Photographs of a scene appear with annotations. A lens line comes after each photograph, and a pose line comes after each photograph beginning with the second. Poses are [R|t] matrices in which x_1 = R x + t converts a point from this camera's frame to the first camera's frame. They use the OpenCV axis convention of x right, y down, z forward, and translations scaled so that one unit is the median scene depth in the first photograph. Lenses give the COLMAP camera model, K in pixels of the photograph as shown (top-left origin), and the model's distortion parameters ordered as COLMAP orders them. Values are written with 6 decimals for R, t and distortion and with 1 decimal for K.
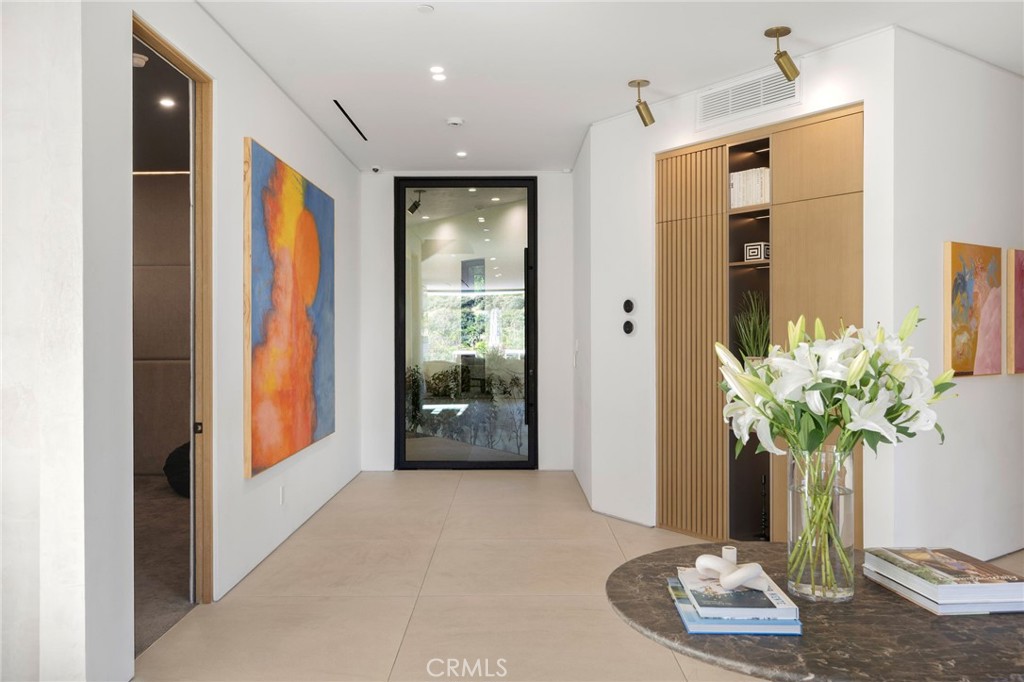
lens RADIAL K [[796.3, 0, 511.8], [0, 796.3, 337.7], [0, 0, 1]] dist [-0.004549, -0.001386]
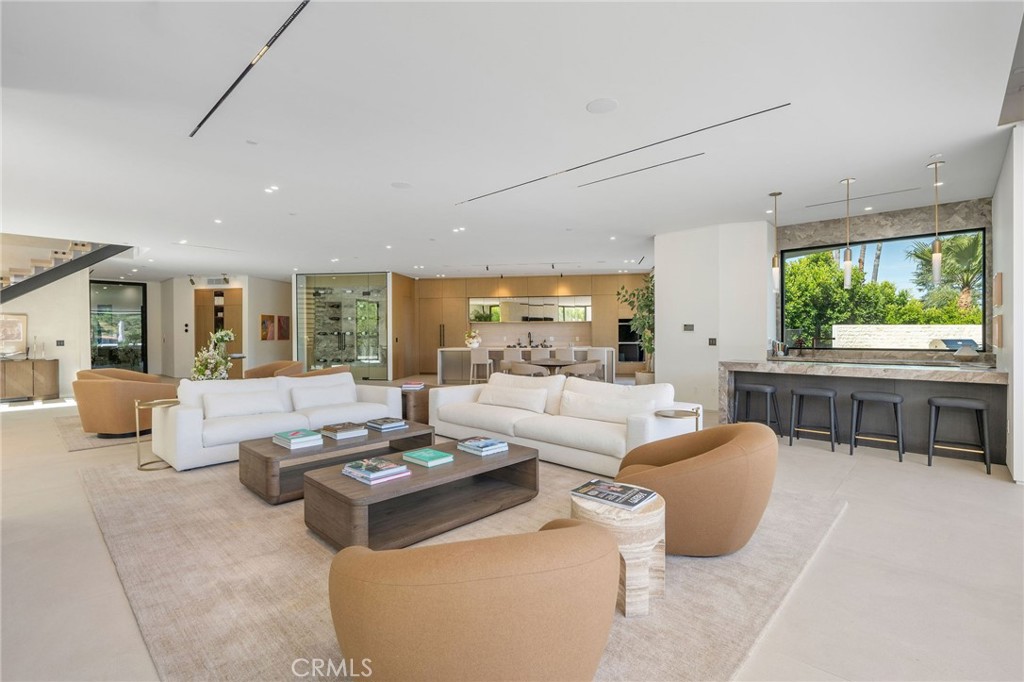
lens RADIAL K [[467.4, 0, 510.8], [0, 467.4, 336.1], [0, 0, 1]] dist [-0.001332, -0.000094]
pose [[0.684288, -0.005148, 0.729194, -0.535569], [0.007159, 0.999974, 0.000342, 0.031109], [-0.729177, 0.004987, 0.684307, -2.148924]]
